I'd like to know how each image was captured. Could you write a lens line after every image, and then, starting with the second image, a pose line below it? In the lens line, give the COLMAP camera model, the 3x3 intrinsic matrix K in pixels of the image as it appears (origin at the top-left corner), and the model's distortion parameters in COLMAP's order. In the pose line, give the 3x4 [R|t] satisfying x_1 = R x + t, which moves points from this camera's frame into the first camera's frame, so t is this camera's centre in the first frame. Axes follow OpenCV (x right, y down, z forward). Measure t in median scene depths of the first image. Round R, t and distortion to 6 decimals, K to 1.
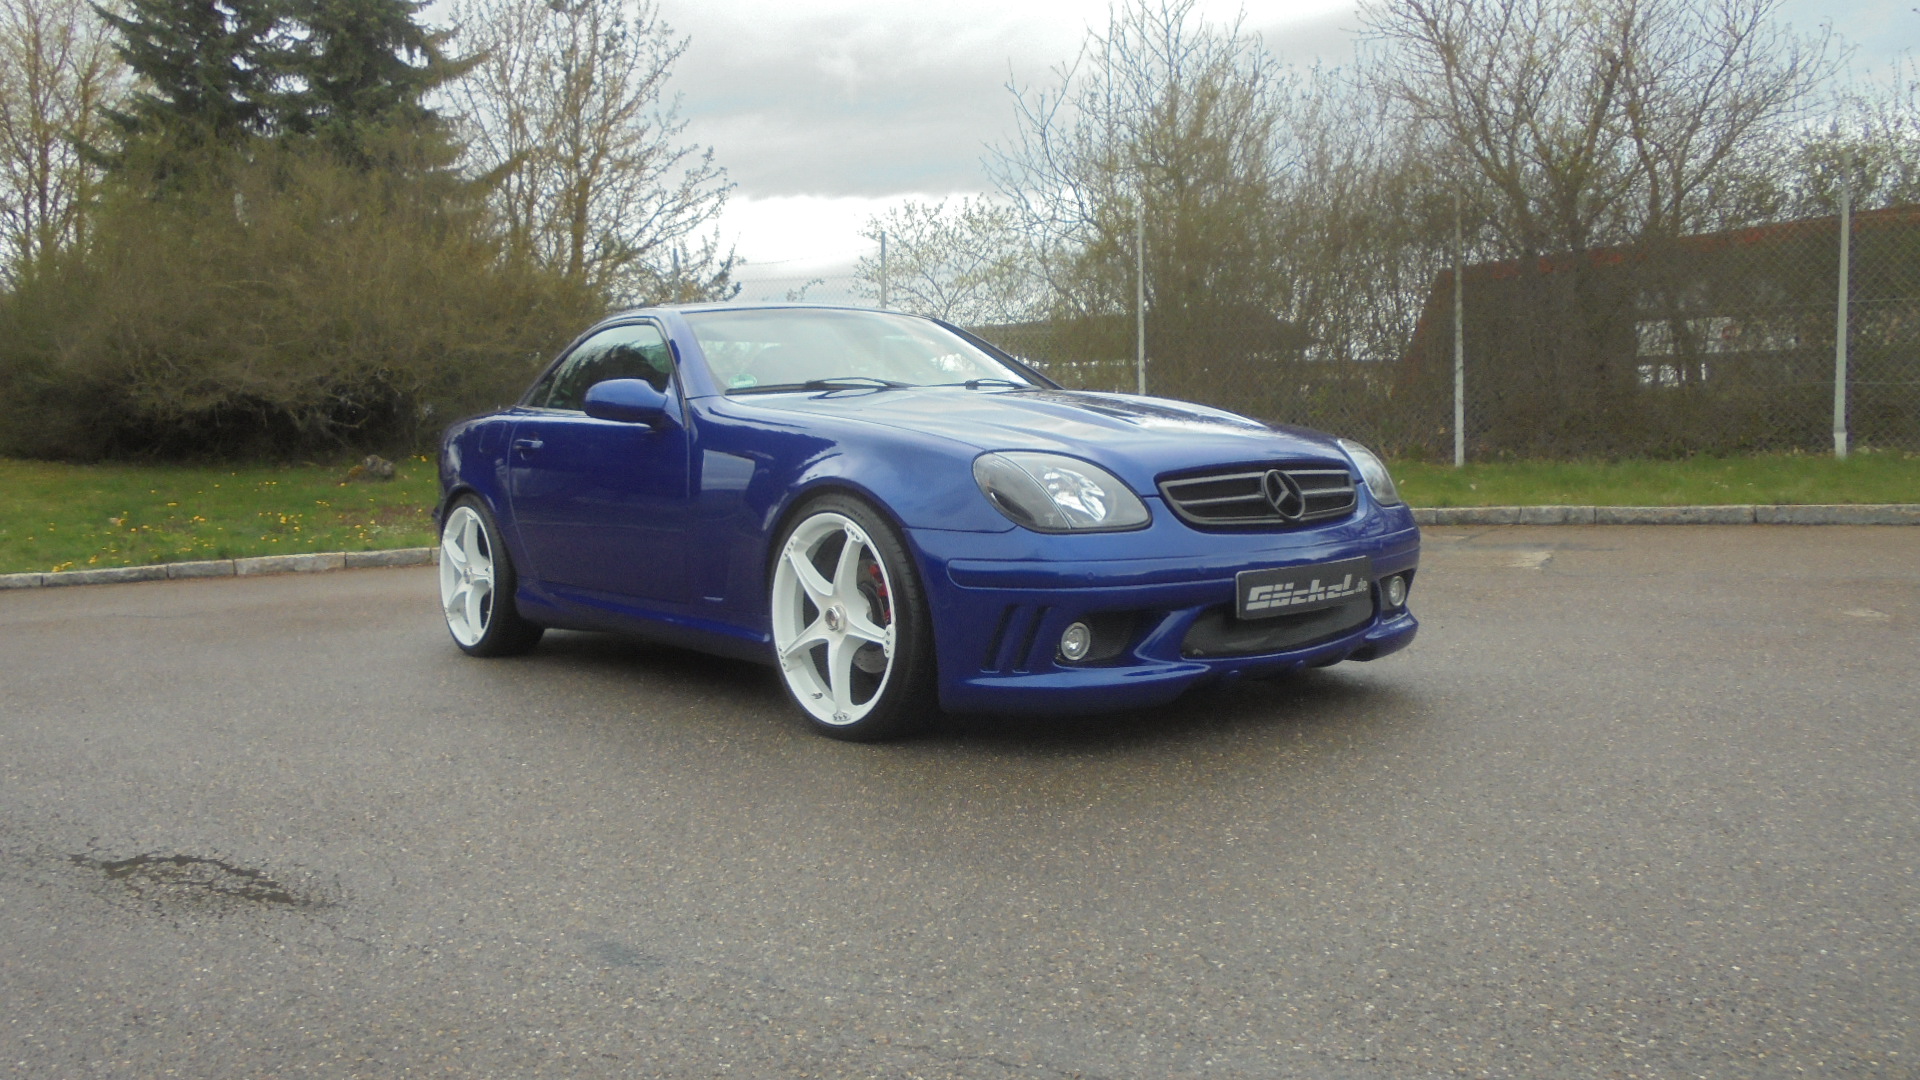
lens RADIAL K [[1472.6, 0, 942.0], [0, 1472.6, 542.2], [0, 0, 1]] dist [-0.118054, 0.111990]
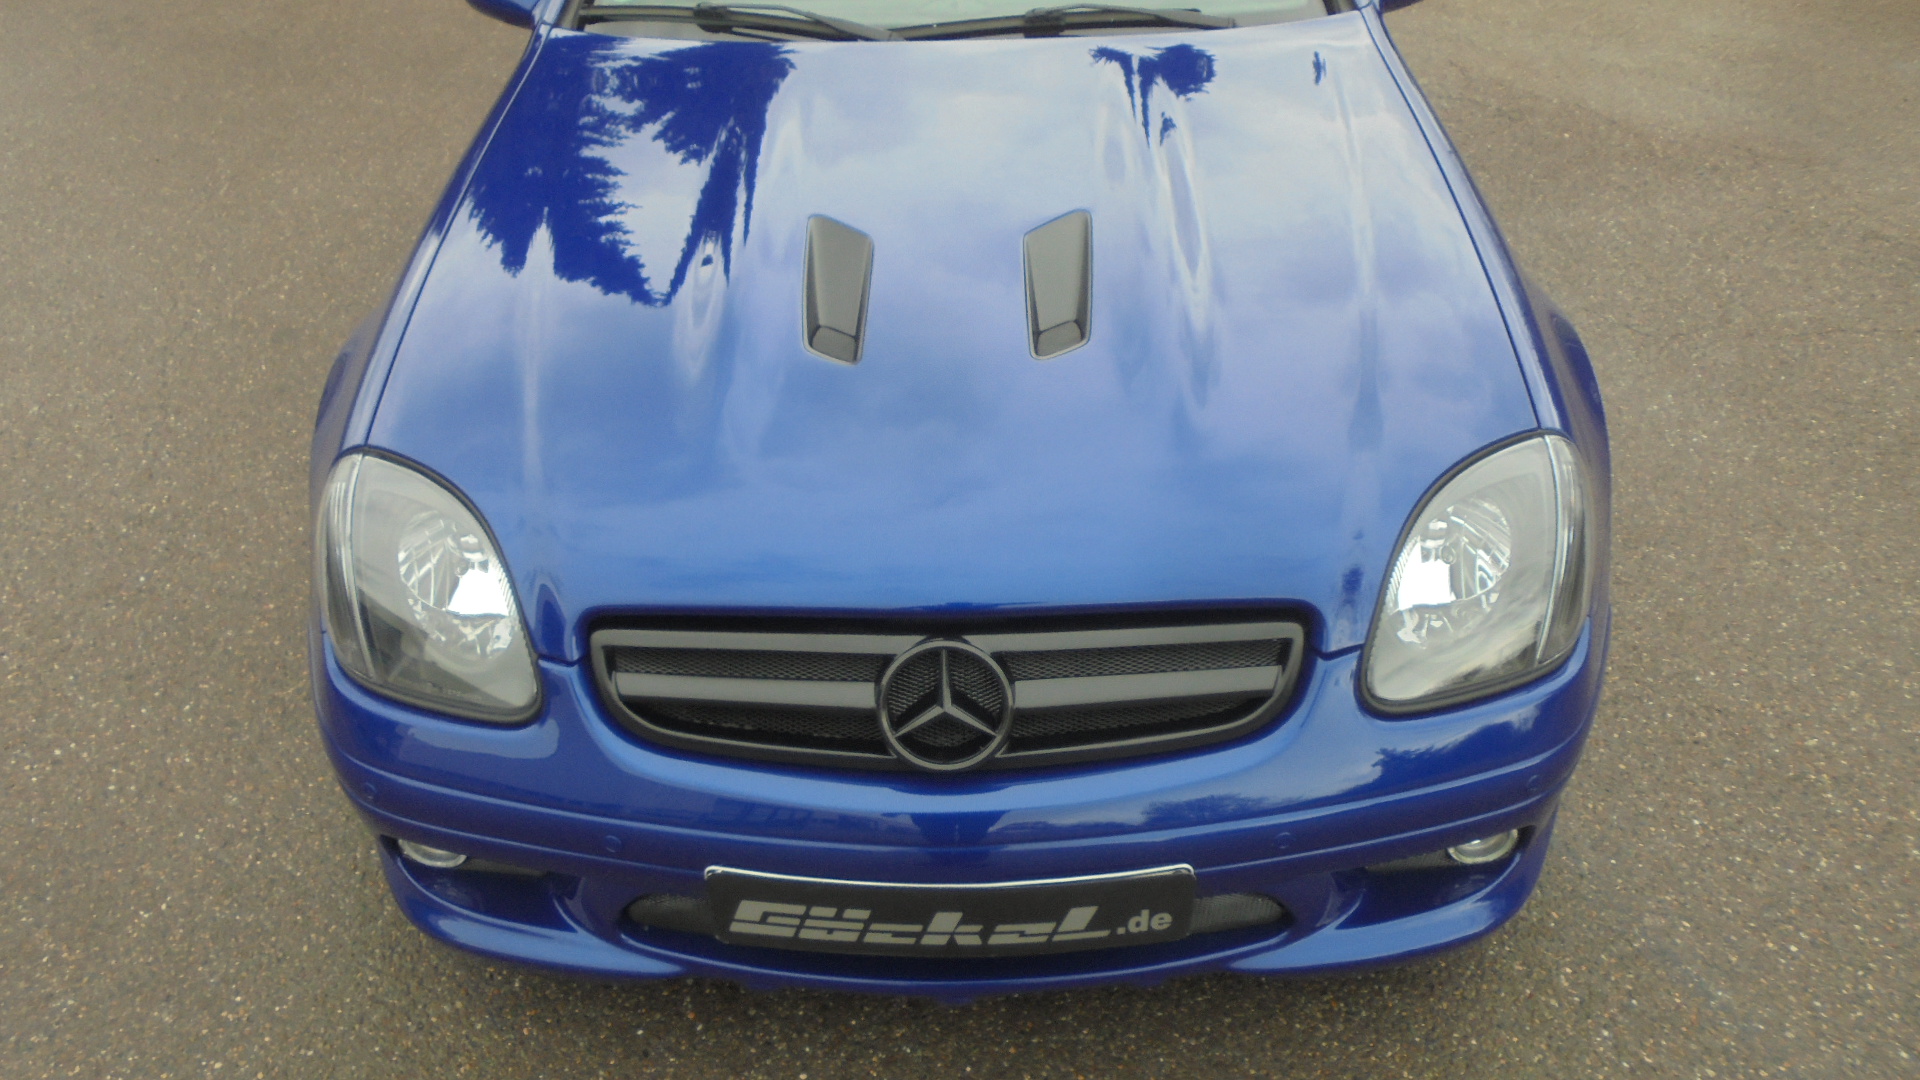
lens RADIAL K [[1472.6, 0, 950.4], [0, 1472.6, 539.6], [0, 0, 1]] dist [-0.118054, 0.111990]
pose [[0.765513, 0.378301, -0.520460, 0.169659], [-0.048317, 0.840410, 0.539793, -0.116184], [0.641604, -0.388071, 0.661623, 0.291888]]
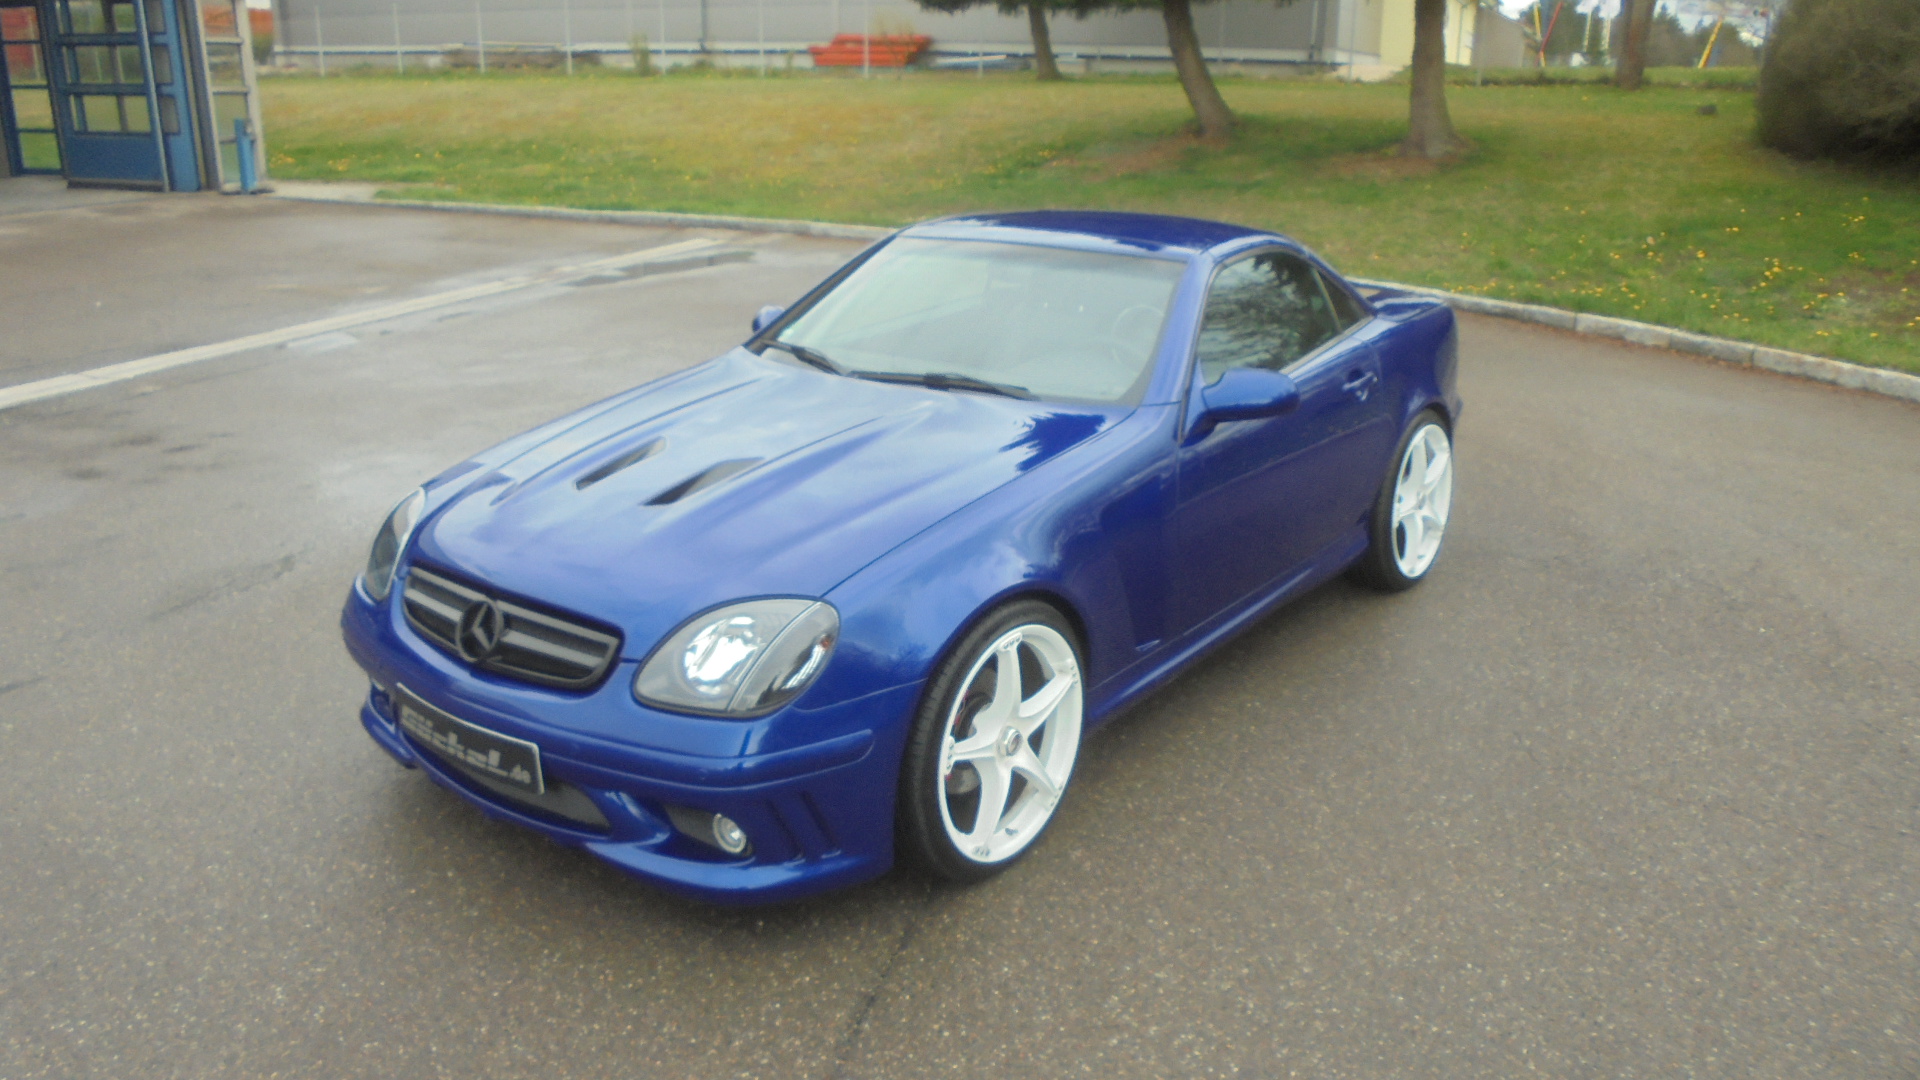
lens RADIAL K [[1472.6, 0, 971.4], [0, 1472.6, 559.6], [0, 0, 1]] dist [-0.118054, 0.111990]
pose [[0.224342, 0.343104, -0.912113, 0.414863], [-0.075775, 0.939278, 0.334685, -0.147694], [0.971560, -0.005969, 0.236718, 0.422764]]
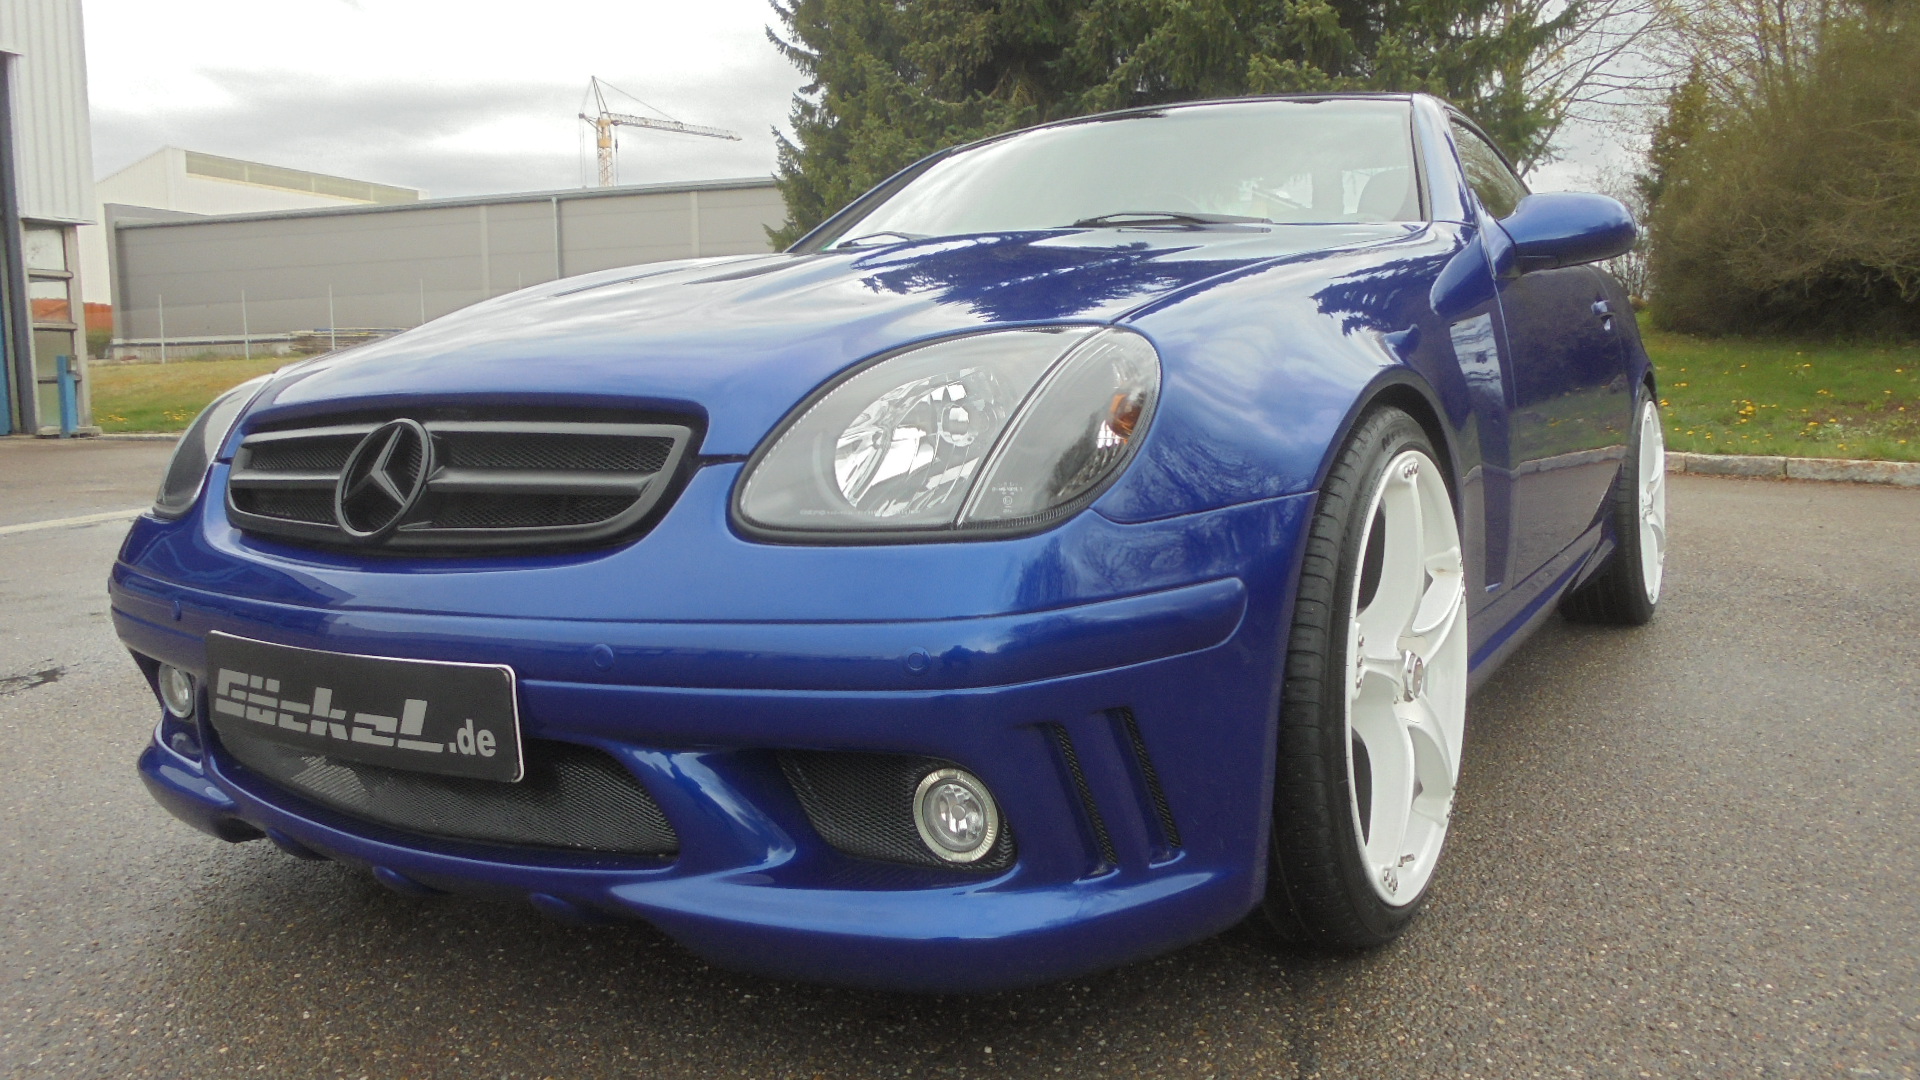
lens RADIAL K [[1472.6, 0, 953.8], [0, 1472.6, 554.9], [0, 0, 1]] dist [-0.118054, 0.111990]
pose [[0.317324, 0.137569, -0.938286, 0.268416], [-0.044204, 0.990492, 0.130273, -0.028488], [0.947286, 0.000137, 0.320388, 0.400688]]
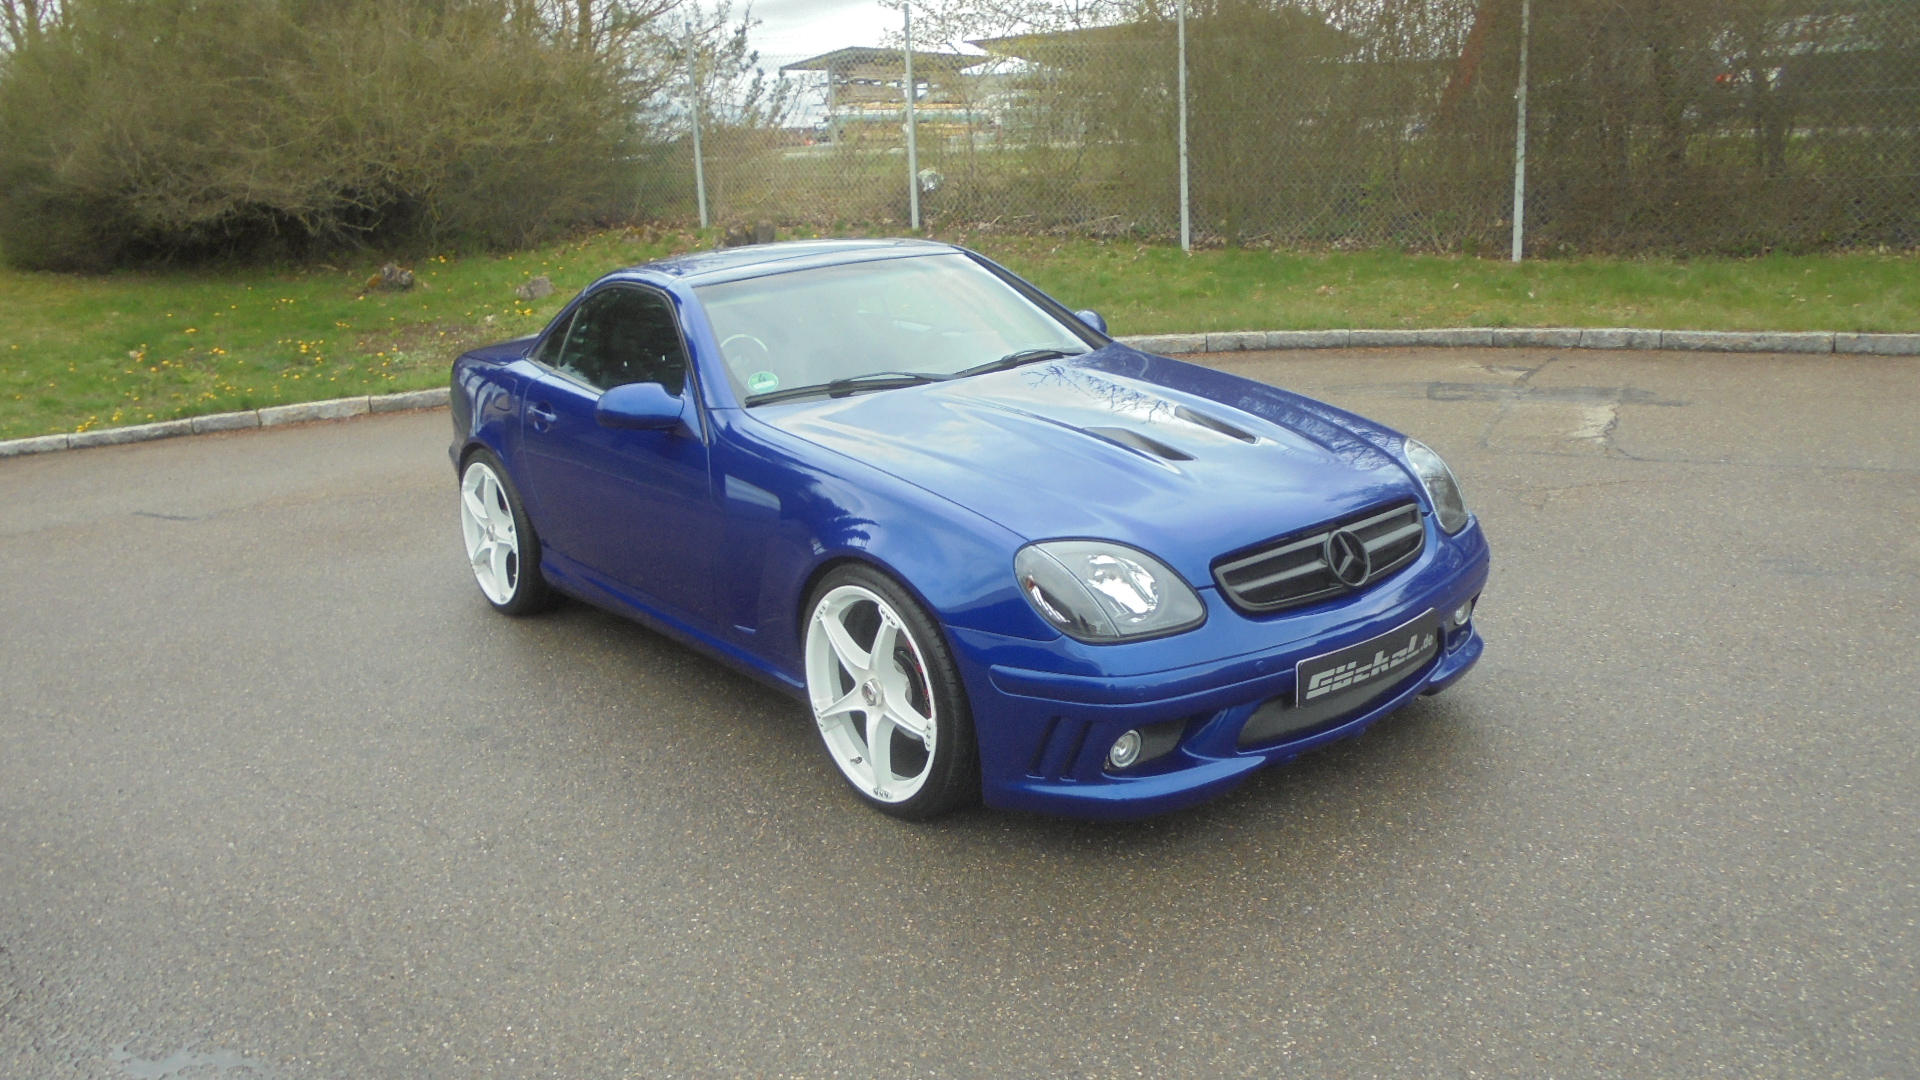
lens RADIAL K [[1472.6, 0, 942.7], [0, 1472.6, 544.3], [0, 0, 1]] dist [-0.118054, 0.111990]
pose [[0.999358, -0.023291, -0.027240, 0.000516], [0.028194, 0.980135, 0.196319, -0.090580], [0.022126, -0.196961, 0.980162, 0.033230]]
